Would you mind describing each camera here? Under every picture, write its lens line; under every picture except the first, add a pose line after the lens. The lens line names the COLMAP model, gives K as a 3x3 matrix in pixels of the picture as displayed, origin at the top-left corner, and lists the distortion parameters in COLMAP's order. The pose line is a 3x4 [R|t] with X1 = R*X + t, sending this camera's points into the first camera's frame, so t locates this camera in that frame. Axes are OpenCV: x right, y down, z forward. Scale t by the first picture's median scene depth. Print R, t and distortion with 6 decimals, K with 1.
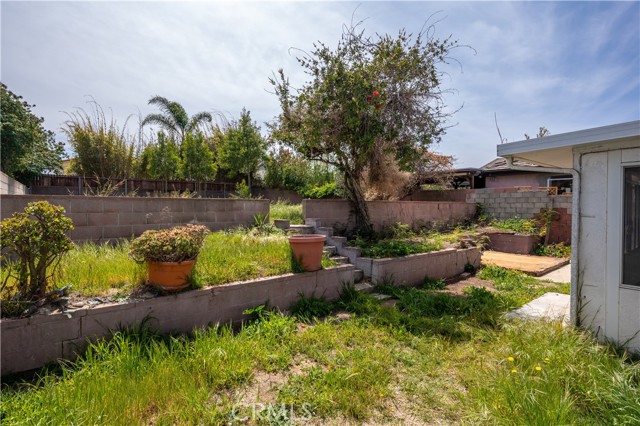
lens RADIAL K [[317.5, 0, 320.0], [0, 317.5, 213.0], [0, 0, 1]] dist [-0.002695, -0.000545]
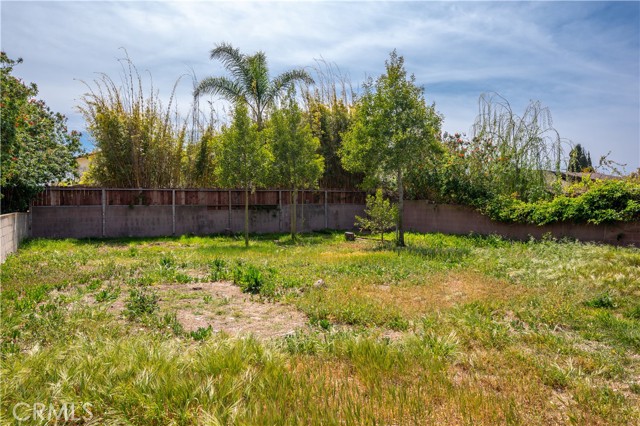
lens RADIAL K [[452.7, 0, 320.0], [0, 452.7, 213.0], [0, 0, 1]] dist [0.000801, 0.000669]
pose [[0.980742, -0.002146, -0.195296, -0.193481], [0.001255, 0.999988, -0.004685, -0.063252], [0.195303, 0.004350, 0.980733, 0.245571]]
